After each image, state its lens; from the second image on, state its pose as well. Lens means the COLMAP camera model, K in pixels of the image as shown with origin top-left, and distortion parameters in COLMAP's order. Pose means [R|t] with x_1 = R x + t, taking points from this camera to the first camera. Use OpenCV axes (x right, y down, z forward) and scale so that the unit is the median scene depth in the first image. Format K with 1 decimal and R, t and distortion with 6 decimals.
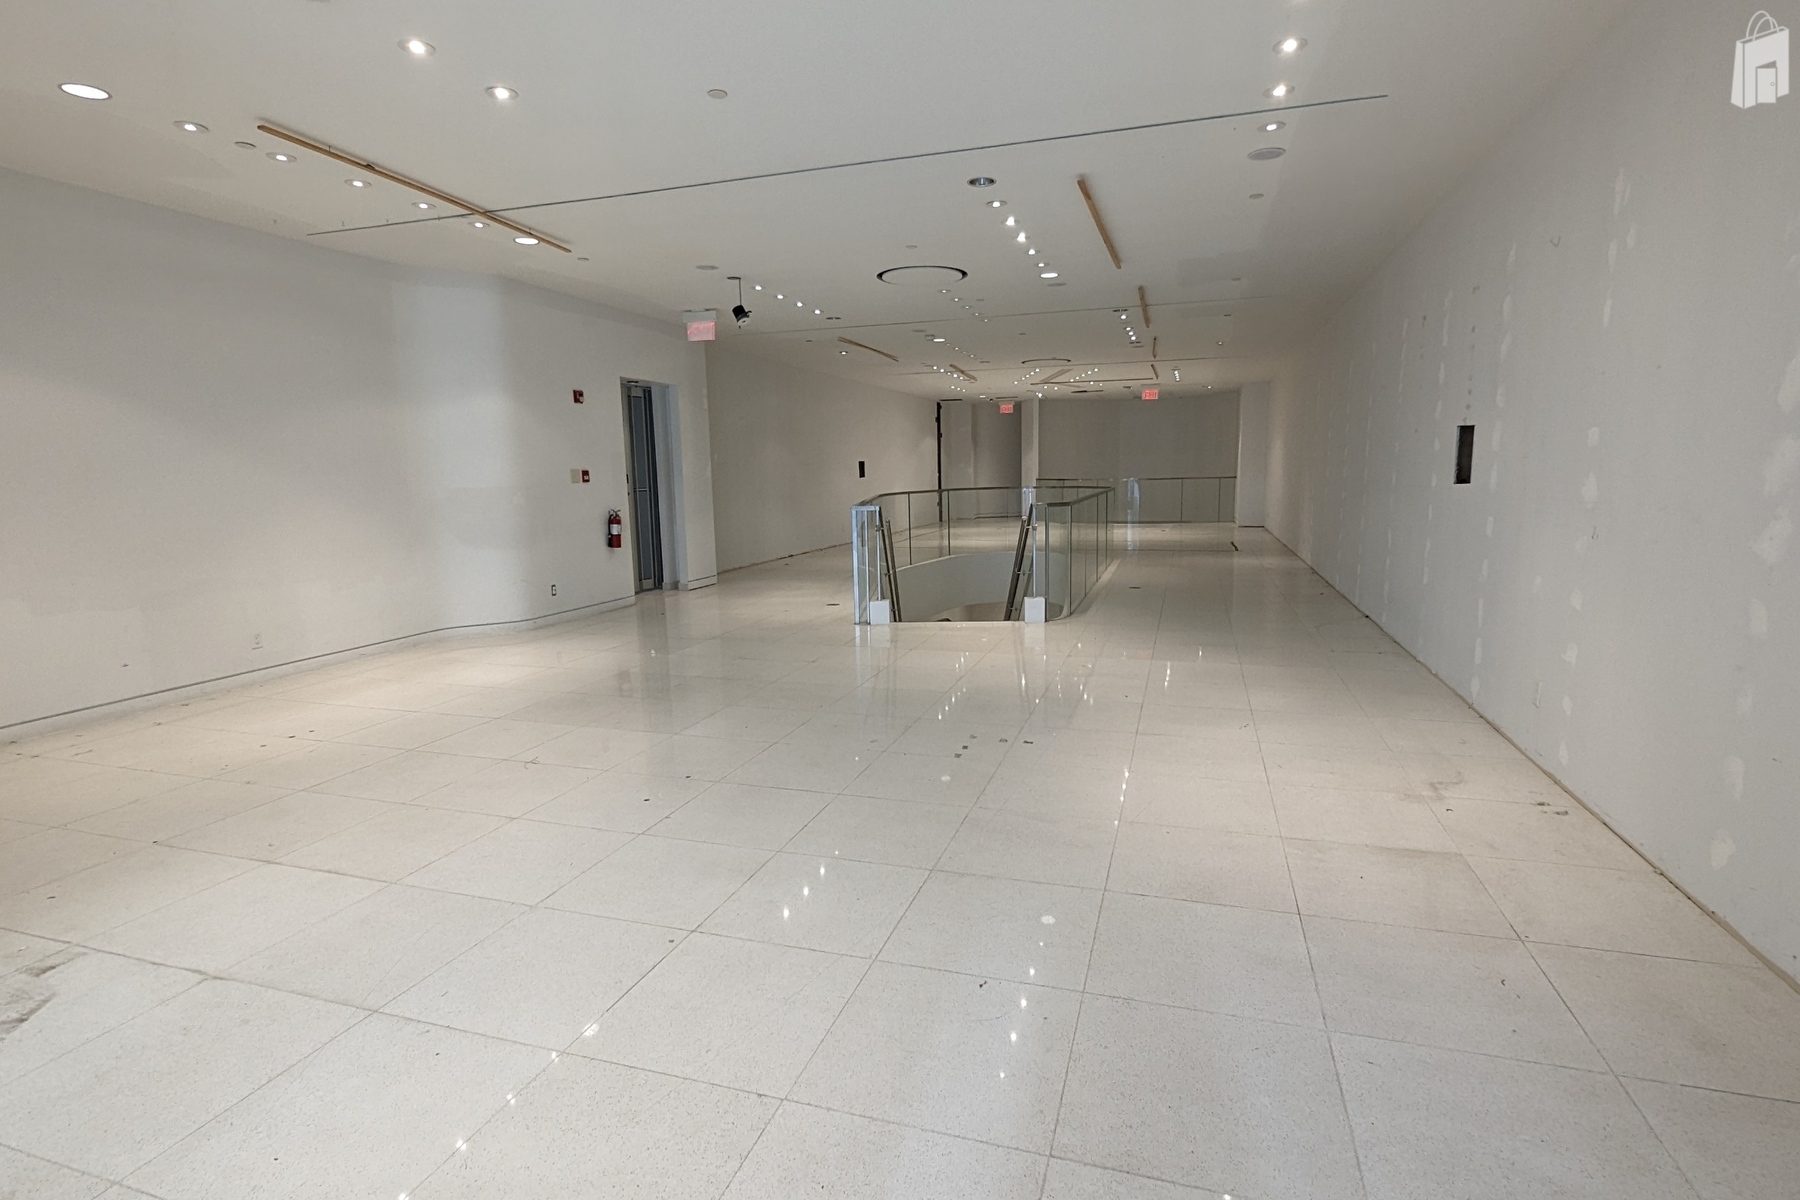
lens RADIAL K [[875.1, 0, 908.0], [0, 875.1, 601.6], [0, 0, 1]] dist [-0.000207, -0.000712]
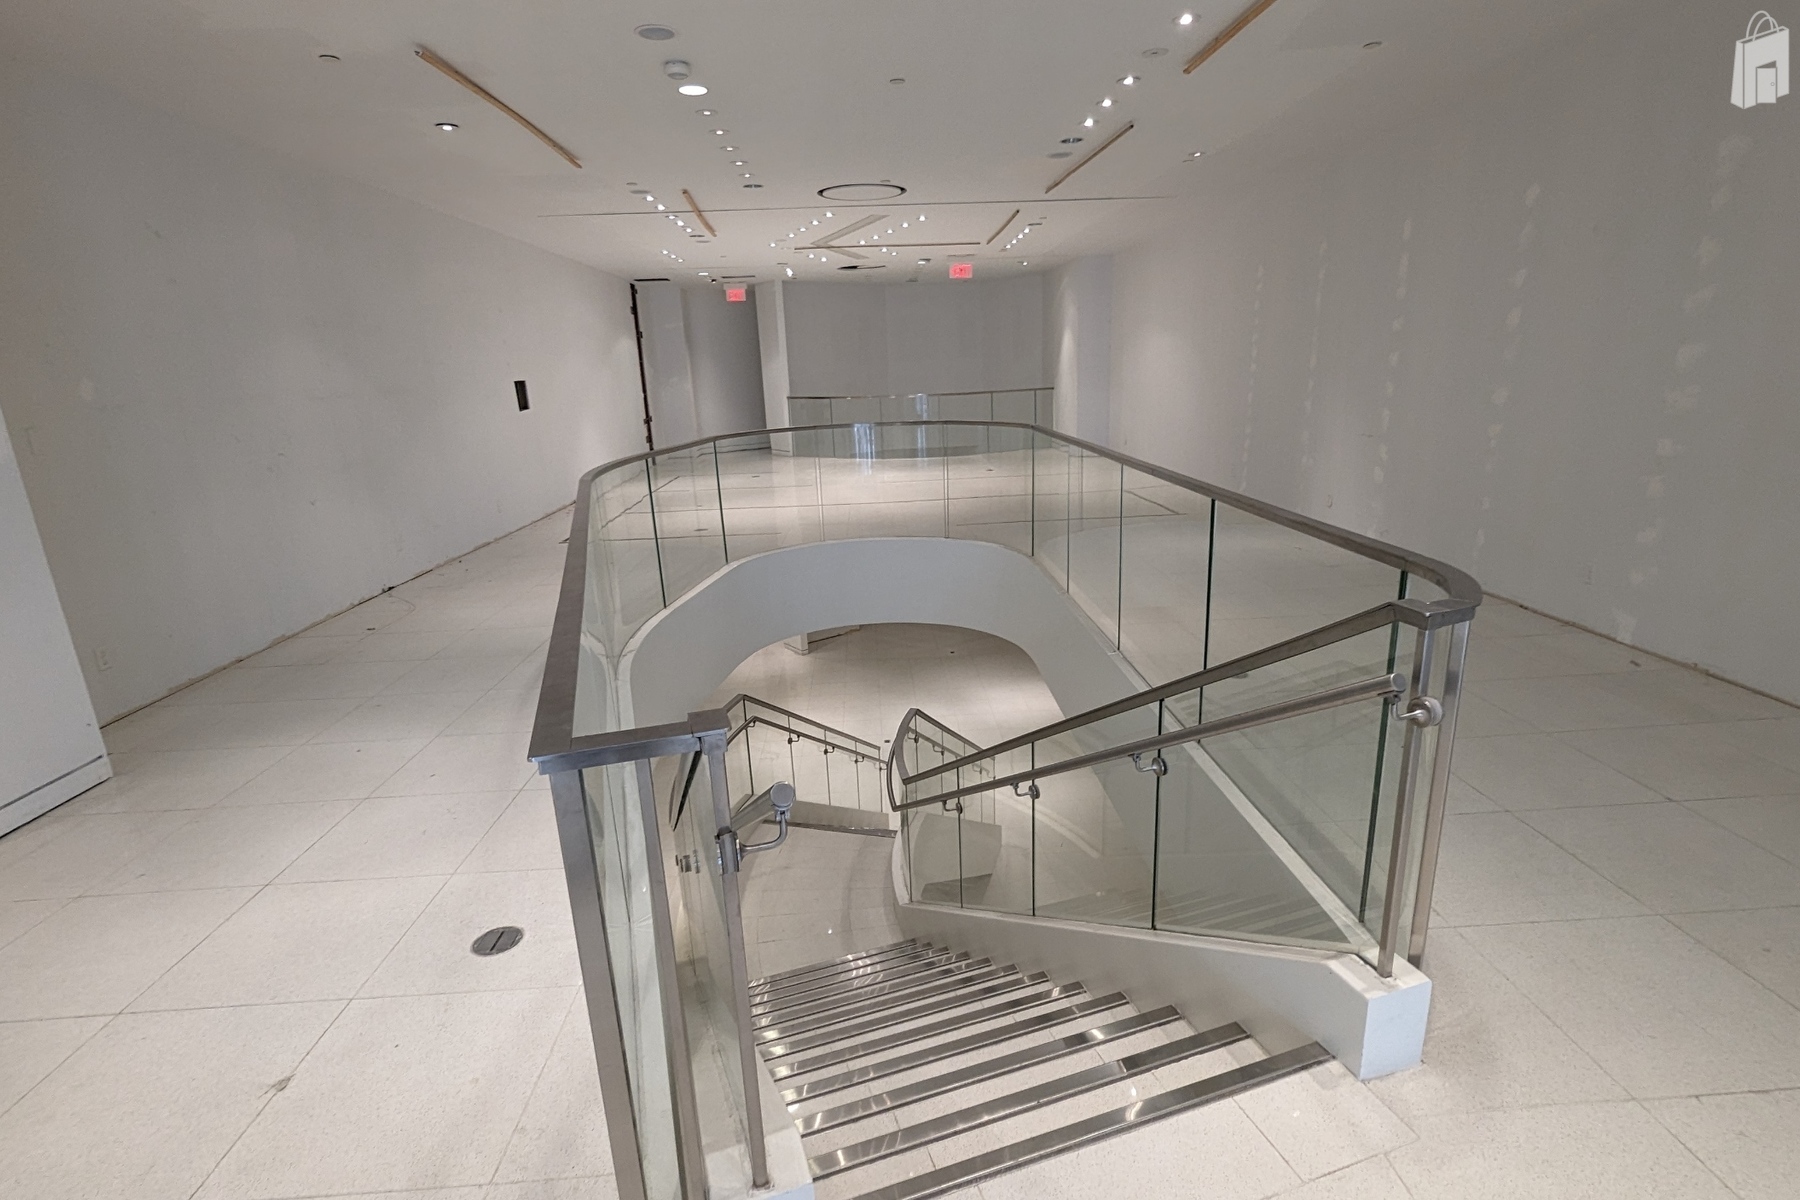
lens RADIAL K [[875.1, 0, 905.3], [0, 875.1, 603.2], [0, 0, 1]] dist [-0.000207, -0.000712]
pose [[0.936183, -0.108217, 0.334441, -0.025716], [0.072567, 0.990436, 0.117348, -0.069262], [-0.343941, -0.085590, 0.935082, 0.392201]]
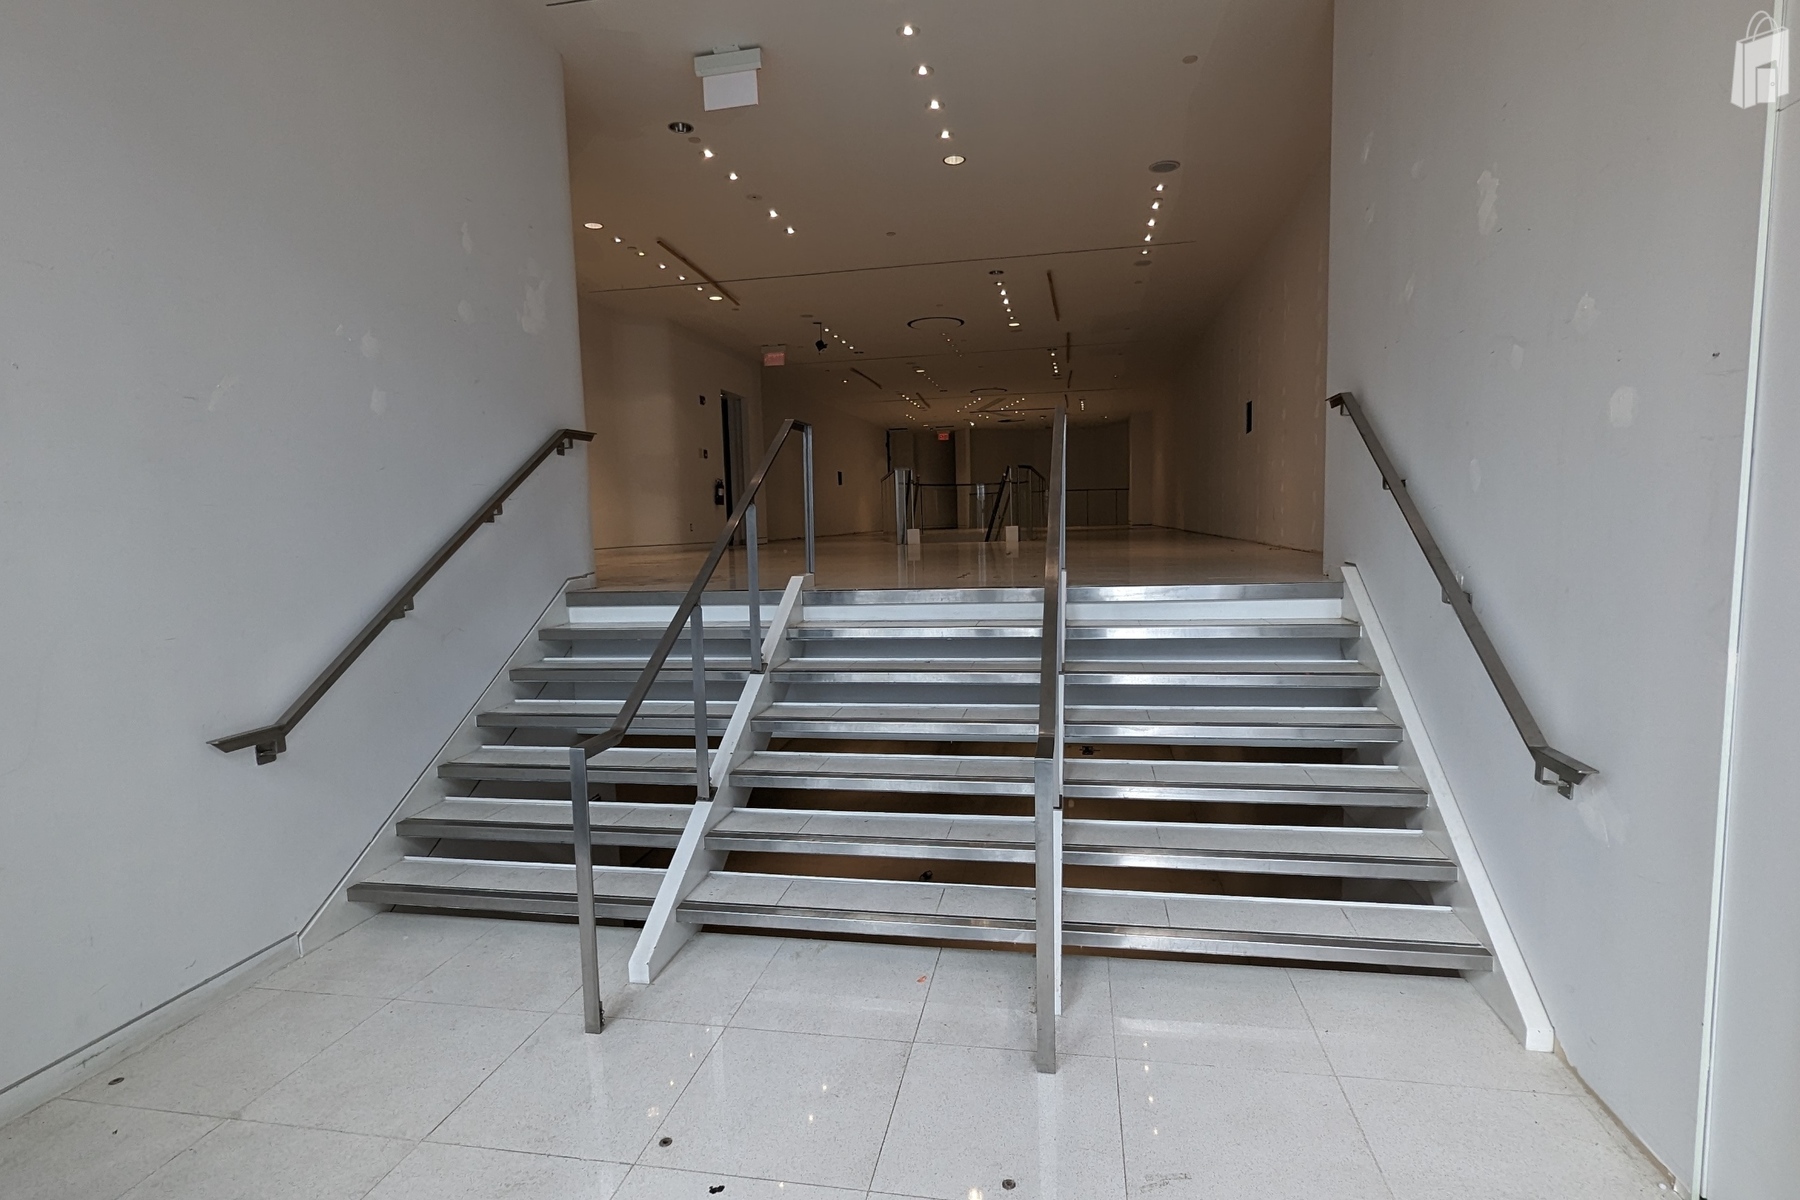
lens RADIAL K [[875.1, 0, 894.2], [0, 875.1, 600.8], [0, 0, 1]] dist [-0.000207, -0.000712]
pose [[0.995119, -0.016271, 0.097329, -0.105306], [0.022092, 0.998011, -0.059034, 0.105256], [-0.096175, 0.060896, 0.993500, -0.256578]]
